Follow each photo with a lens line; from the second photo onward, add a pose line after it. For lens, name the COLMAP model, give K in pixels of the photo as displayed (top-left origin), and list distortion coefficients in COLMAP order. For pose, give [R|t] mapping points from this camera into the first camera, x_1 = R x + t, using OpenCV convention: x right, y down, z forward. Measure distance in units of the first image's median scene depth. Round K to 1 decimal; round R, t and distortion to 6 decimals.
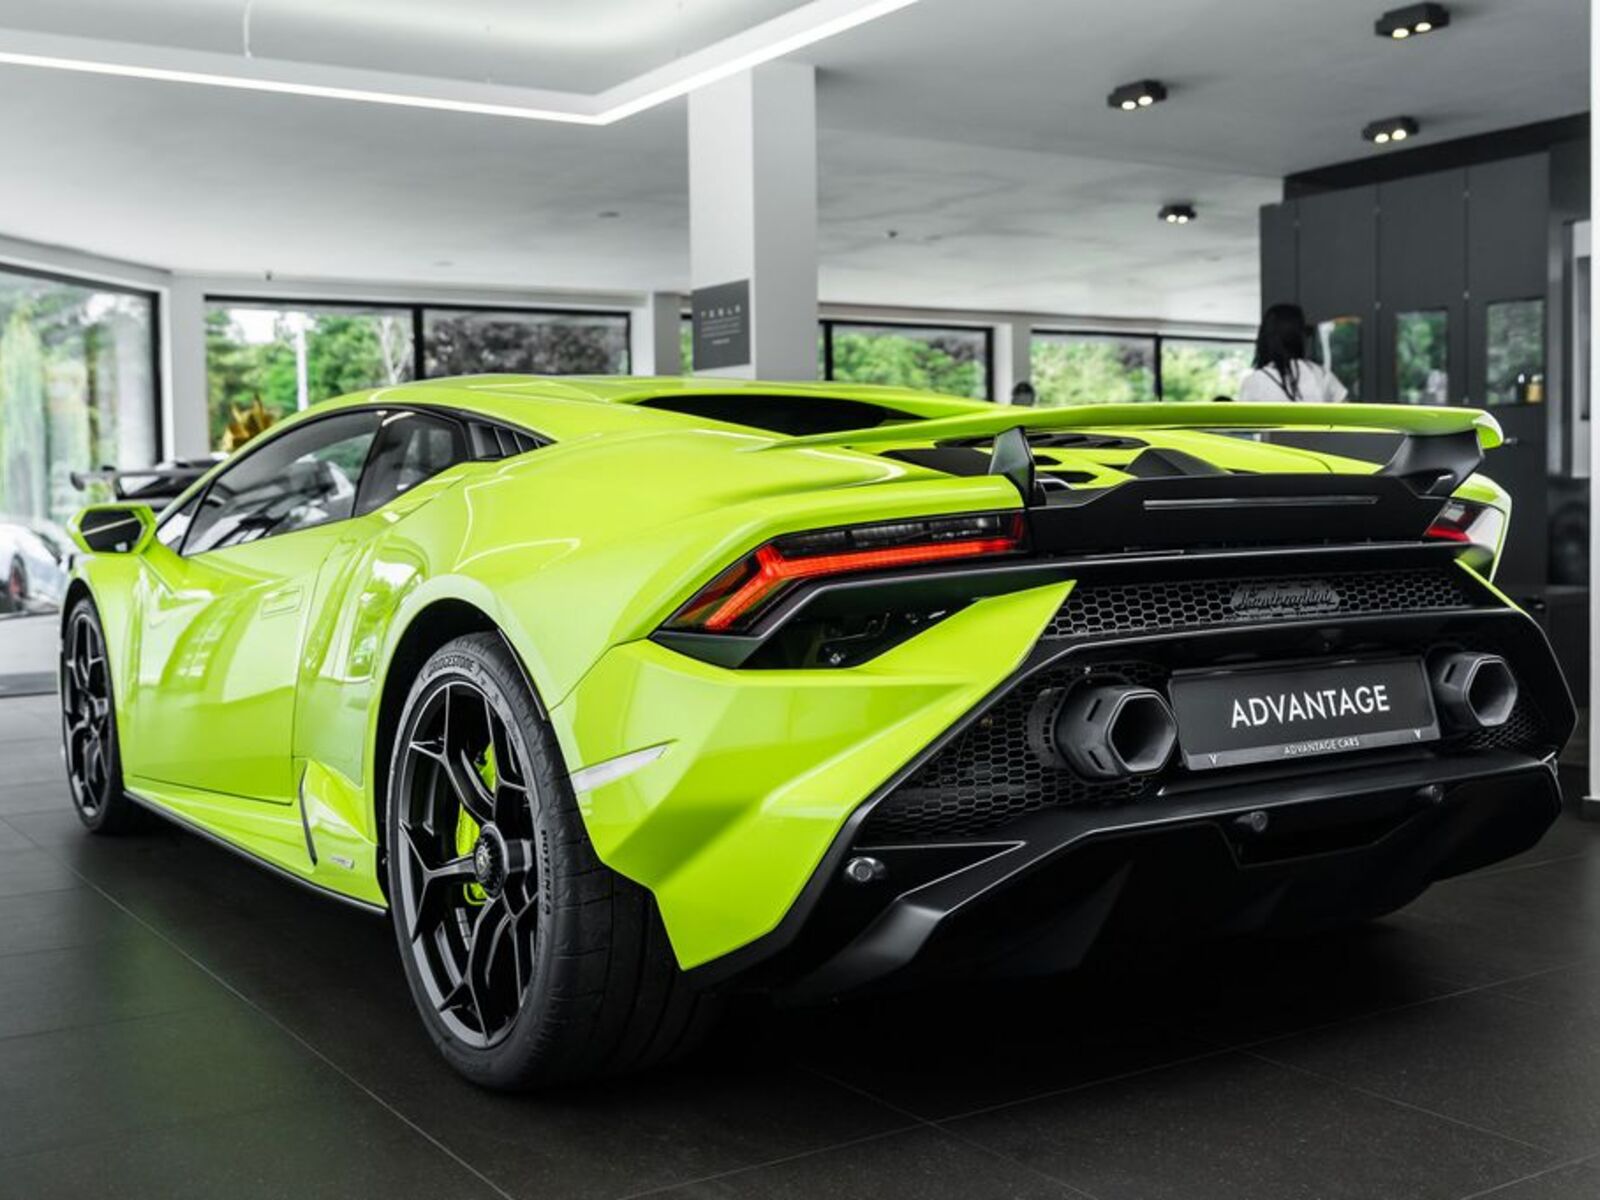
lens RADIAL K [[1839.2, 0, 800.0], [0, 1839.2, 600.0], [0, 0, 1]] dist [-0.008839, -0.004864]
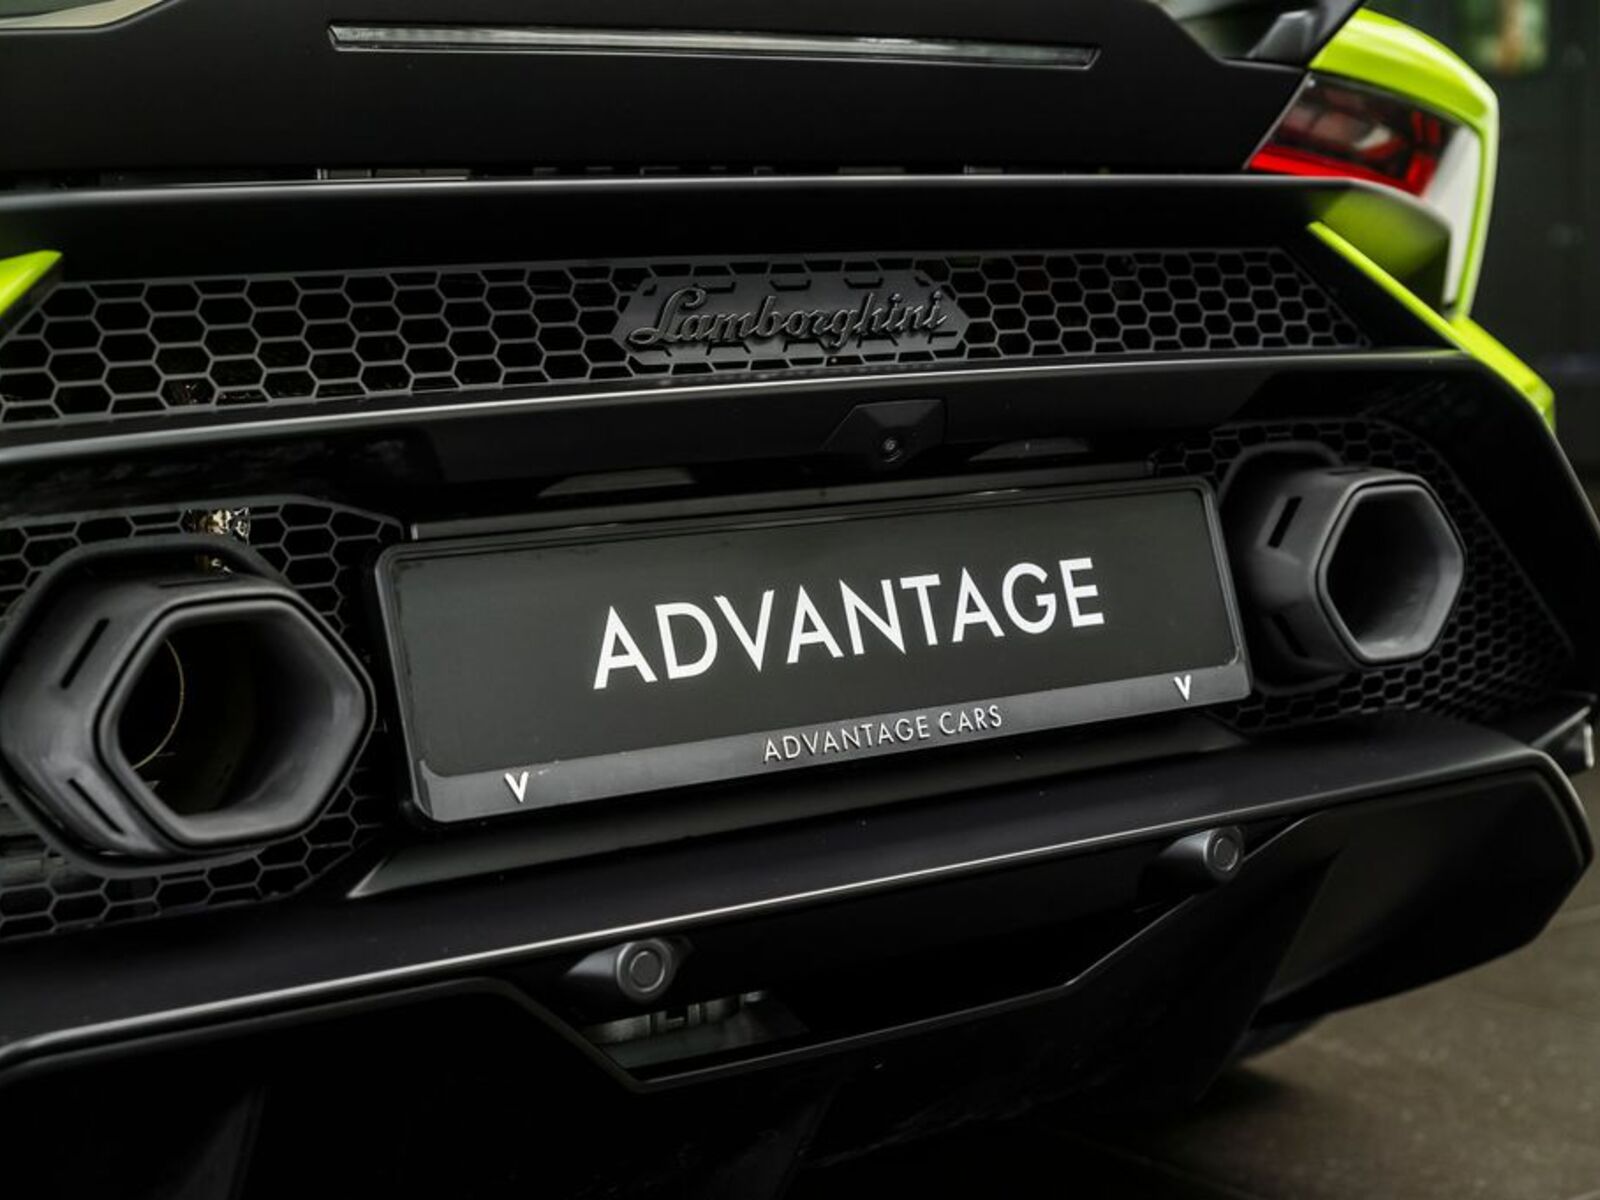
lens RADIAL K [[2794.4, 0, 800.0], [0, 2794.4, 600.0], [0, 0, 1]] dist [-0.033411, 0.016461]
pose [[0.997978, -0.016371, 0.061419, 0.232205], [0.012460, 0.997902, 0.063531, 0.019347], [-0.062330, -0.062637, 0.996088, 0.460567]]
